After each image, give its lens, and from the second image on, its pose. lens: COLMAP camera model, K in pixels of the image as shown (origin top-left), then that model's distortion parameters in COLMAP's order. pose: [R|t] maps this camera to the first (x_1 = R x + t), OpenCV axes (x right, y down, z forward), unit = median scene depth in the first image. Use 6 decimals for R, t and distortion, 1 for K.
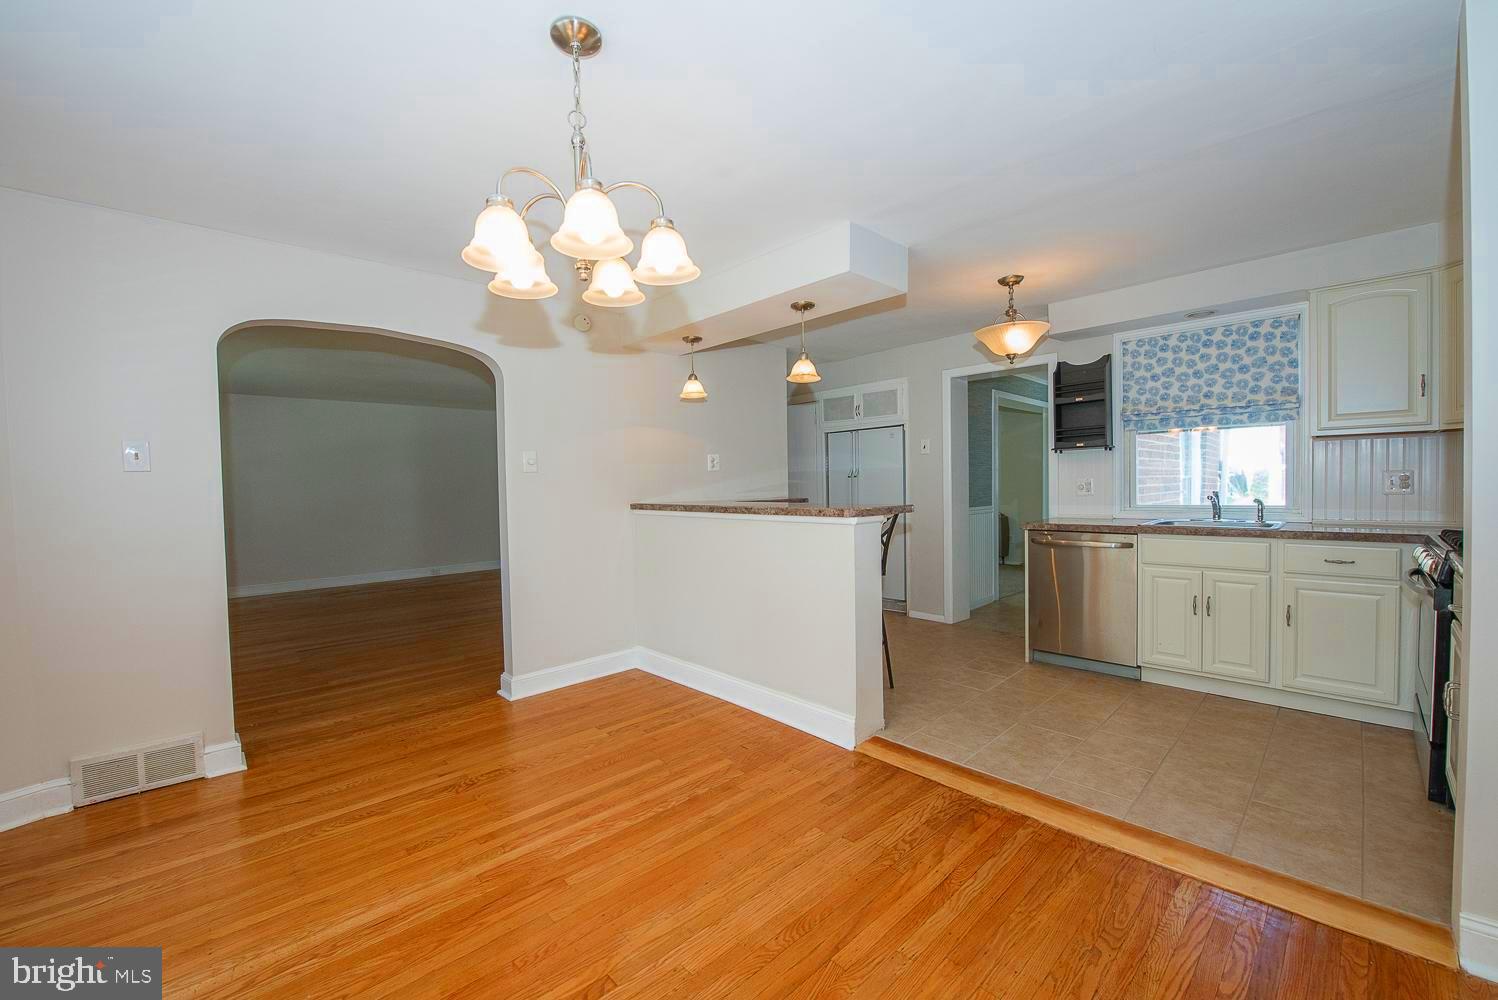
lens RADIAL K [[597.9, 0, 748.3], [0, 597.9, 502.2], [0, 0, 1]] dist [-0.015164, -0.002600]
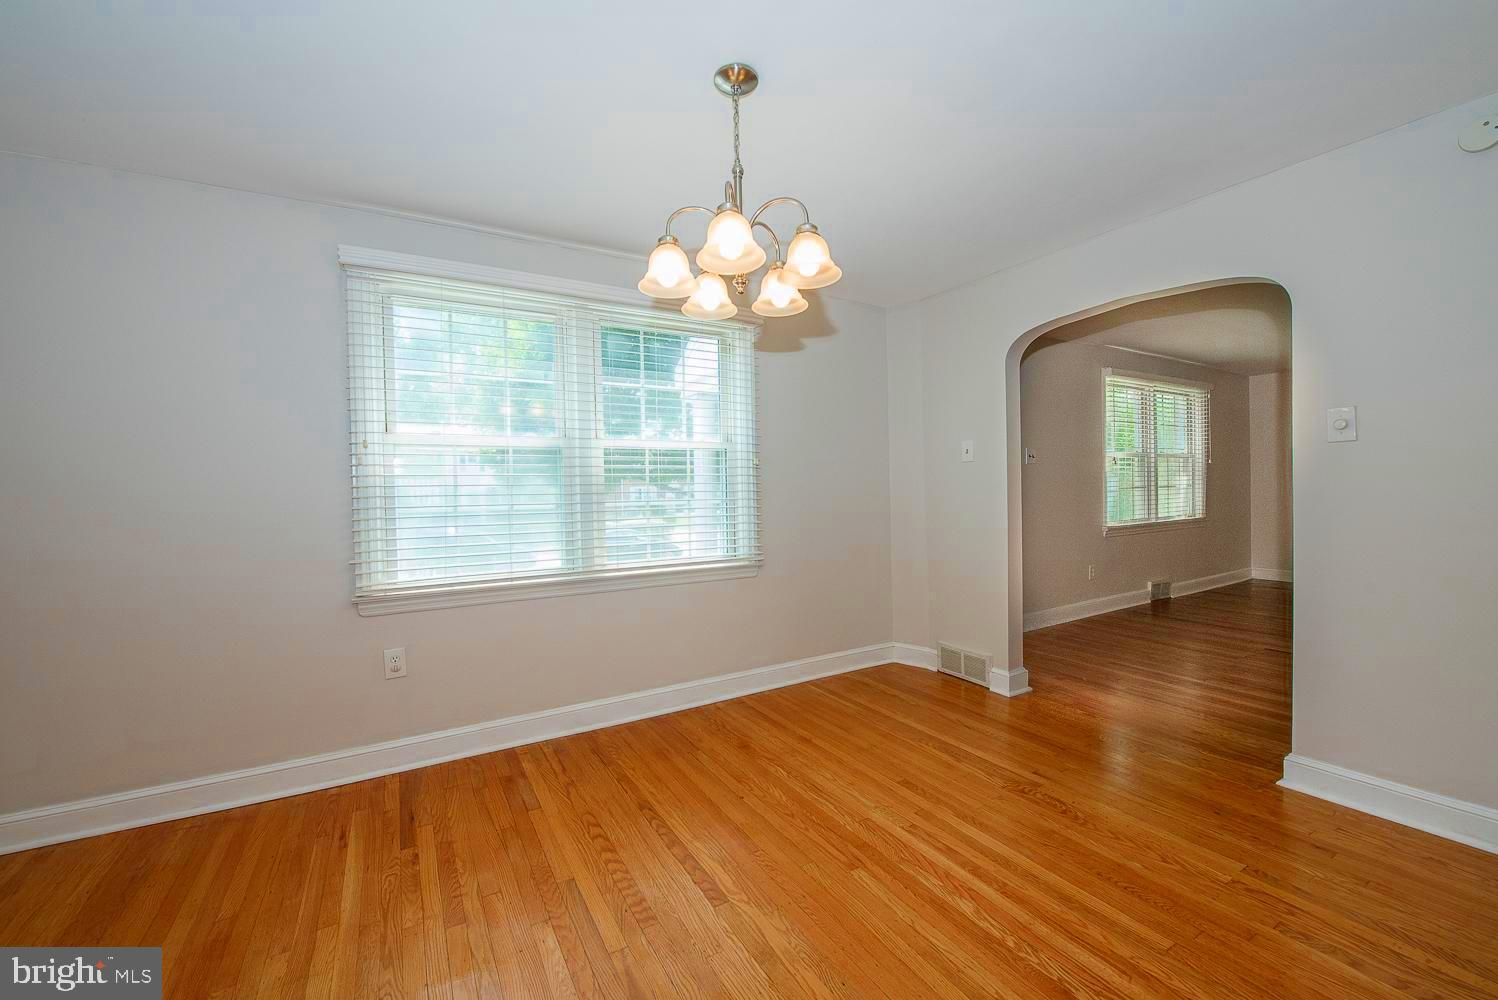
lens RADIAL K [[597.9, 0, 750.9], [0, 597.9, 499.3], [0, 0, 1]] dist [-0.015164, -0.002600]
pose [[-0.222180, 0.044543, -0.973988, 0.374302], [-0.003531, 0.998913, 0.046488, -0.018370], [0.974999, 0.013768, -0.221781, 0.567988]]
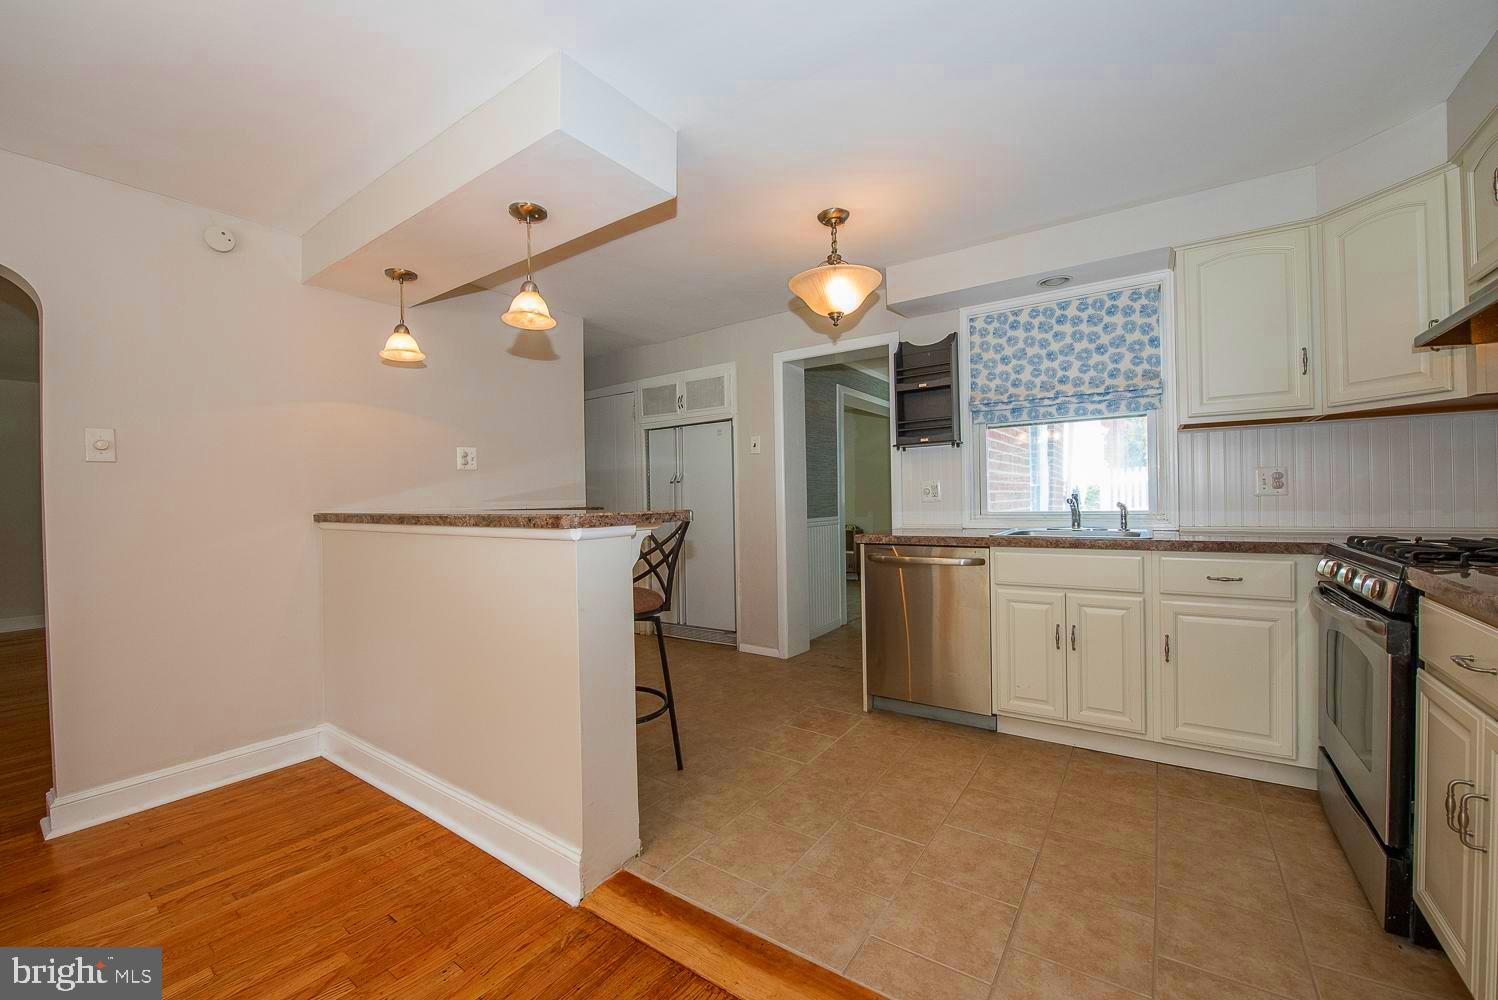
lens RADIAL K [[597.9, 0, 748.5], [0, 597.9, 501.6], [0, 0, 1]] dist [-0.015164, -0.002600]
pose [[0.980555, -0.000914, 0.196242, 0.185660], [0.006438, 0.999601, -0.027512, 0.012703], [-0.196138, 0.028241, 0.980169, 0.284134]]
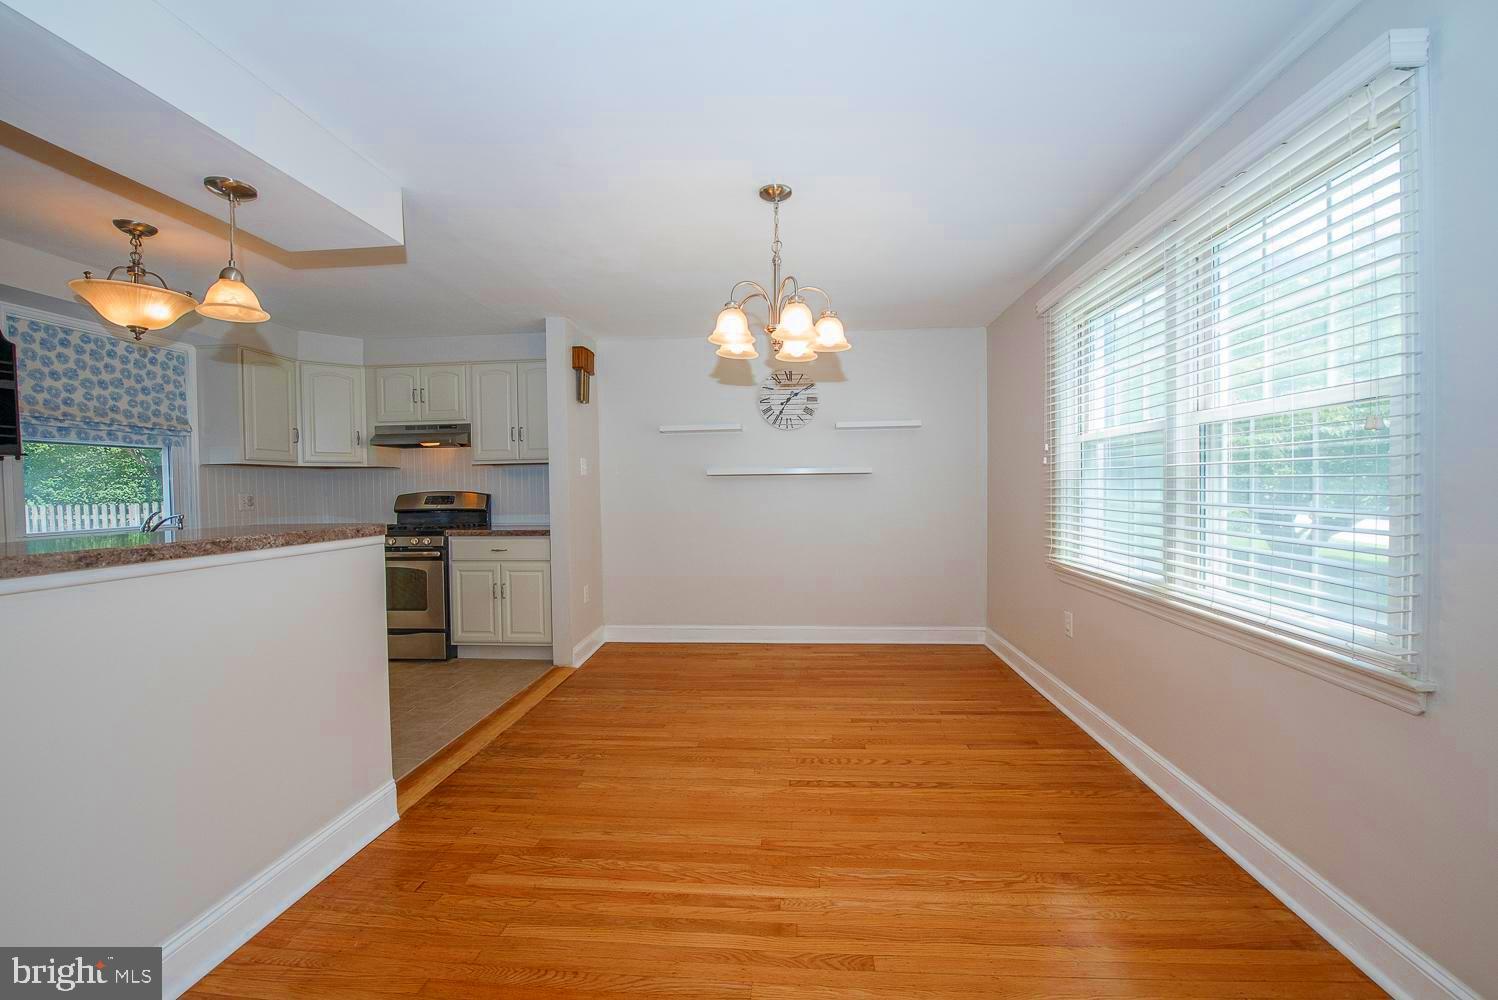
lens RADIAL K [[597.9, 0, 744.5], [0, 597.9, 502.3], [0, 0, 1]] dist [-0.015164, -0.002600]
pose [[-0.656322, 0.009148, 0.754425, -0.614959], [0.048872, 0.998342, 0.030412, -0.015646], [-0.752896, 0.056830, -0.655681, 0.934394]]
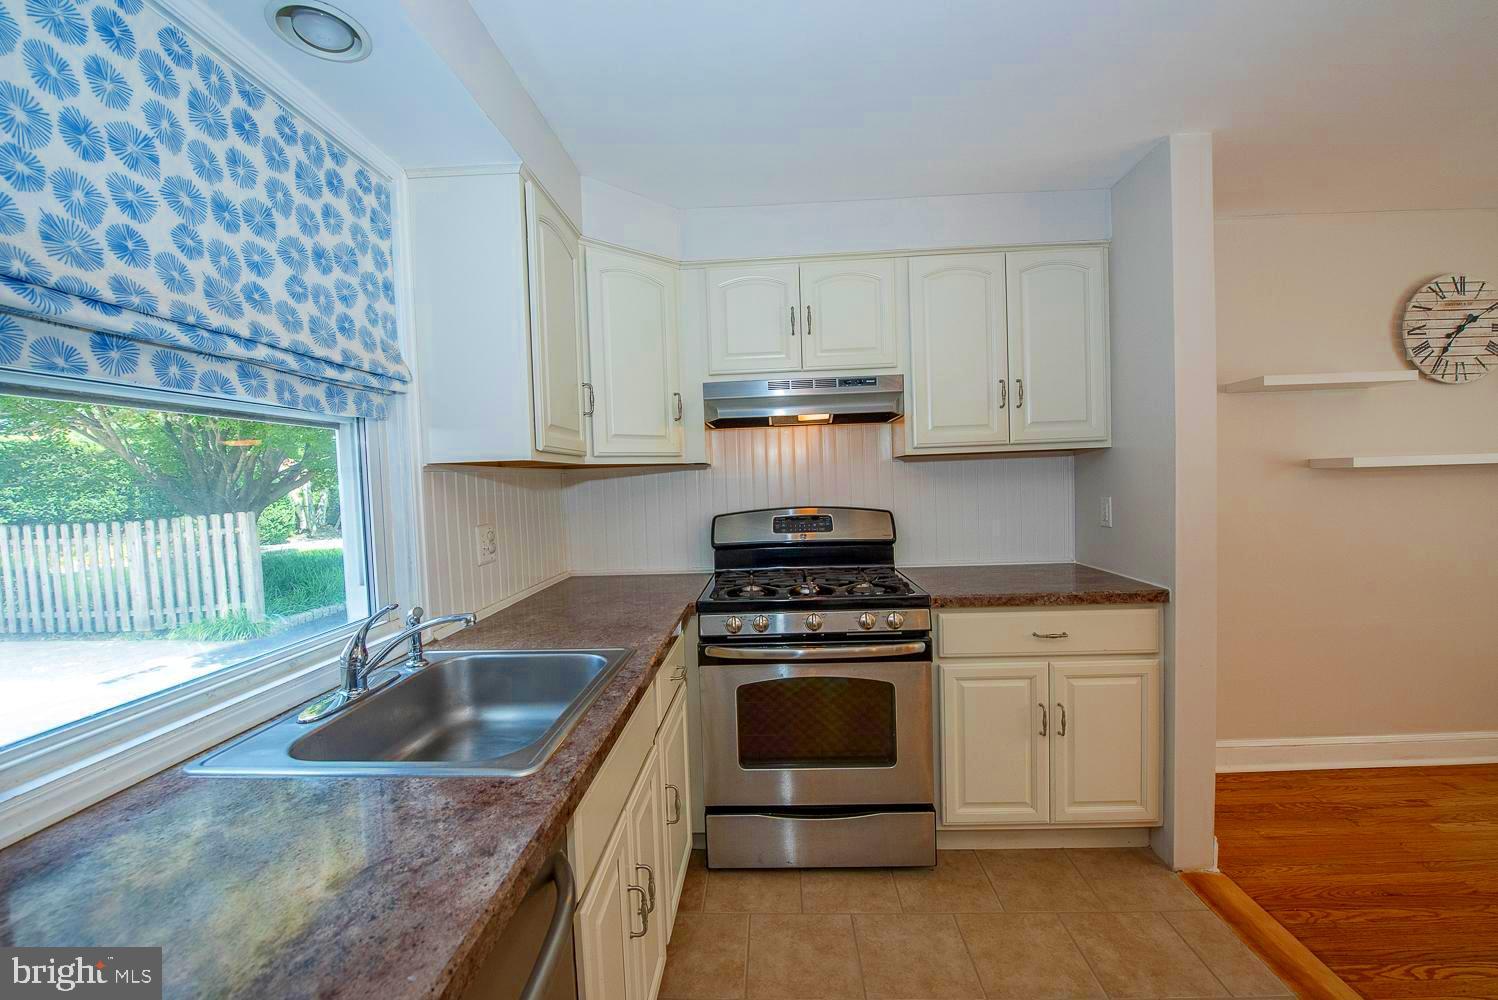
lens RADIAL K [[597.9, 0, 747.8], [0, 597.9, 499.4], [0, 0, 1]] dist [-0.015164, -0.002600]
pose [[-0.689362, 0.016753, 0.724224, 0.419466], [0.068826, 0.996725, 0.042456, -0.080274], [-0.721141, 0.079113, -0.688257, 1.117357]]
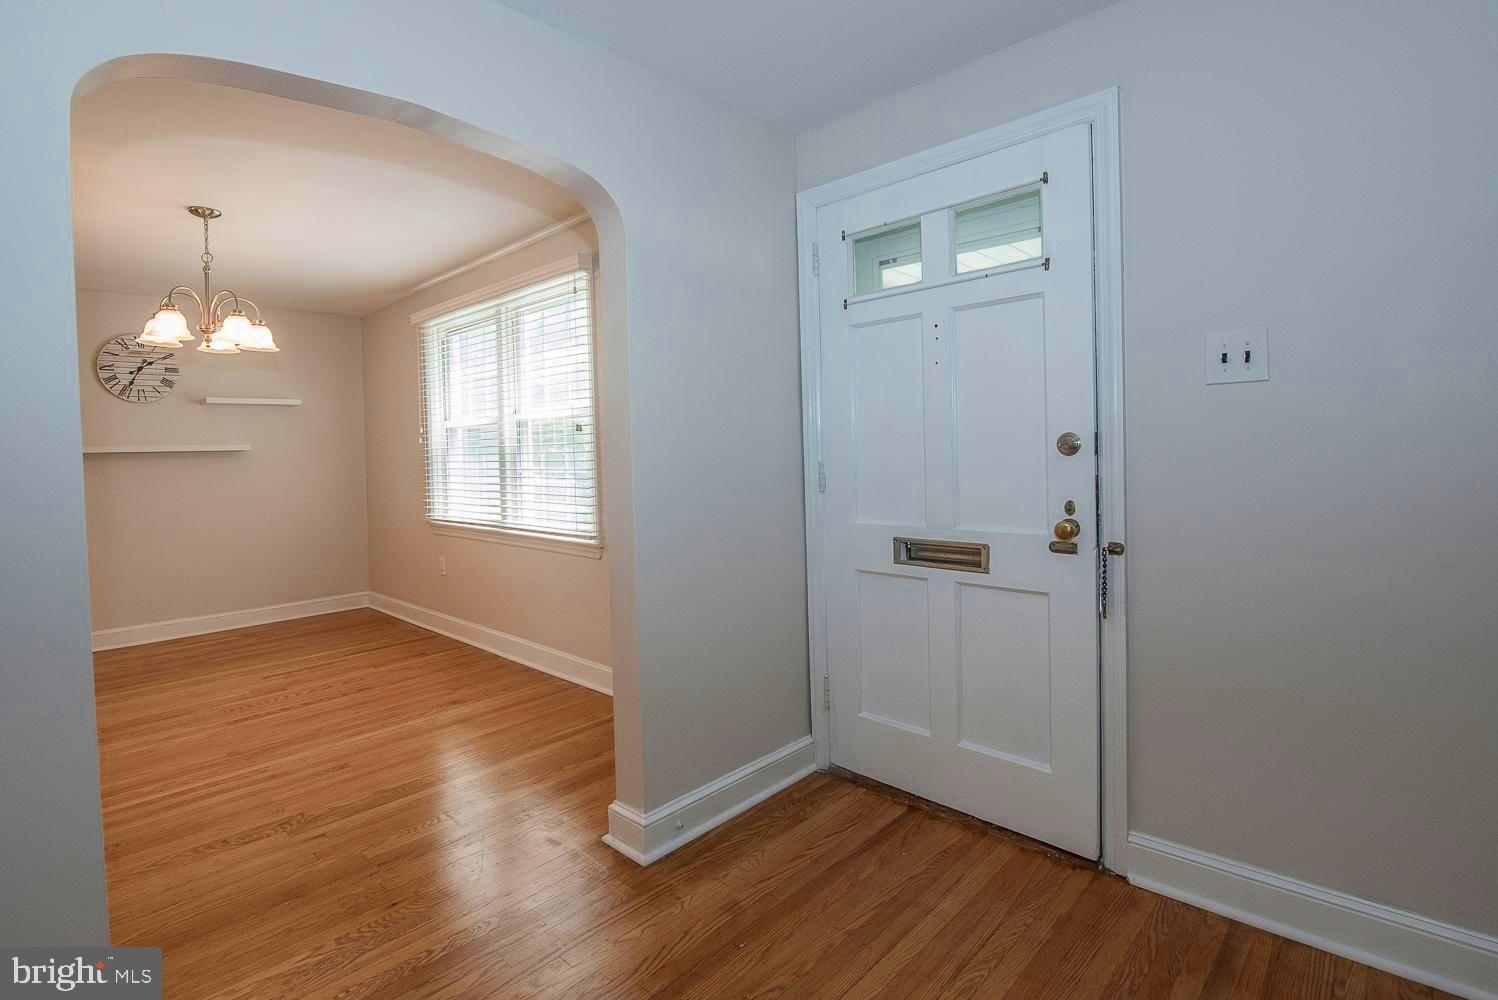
lens RADIAL K [[729.8, 0, 709.4], [0, 729.8, 458.9], [0, 0, 1]] dist [-0.020072, -0.002720]
pose [[-0.998550, 0.048264, -0.023829, -0.762303], [0.047250, 0.998024, 0.041408, -0.026305], [0.025780, 0.040222, -0.998858, 1.438519]]
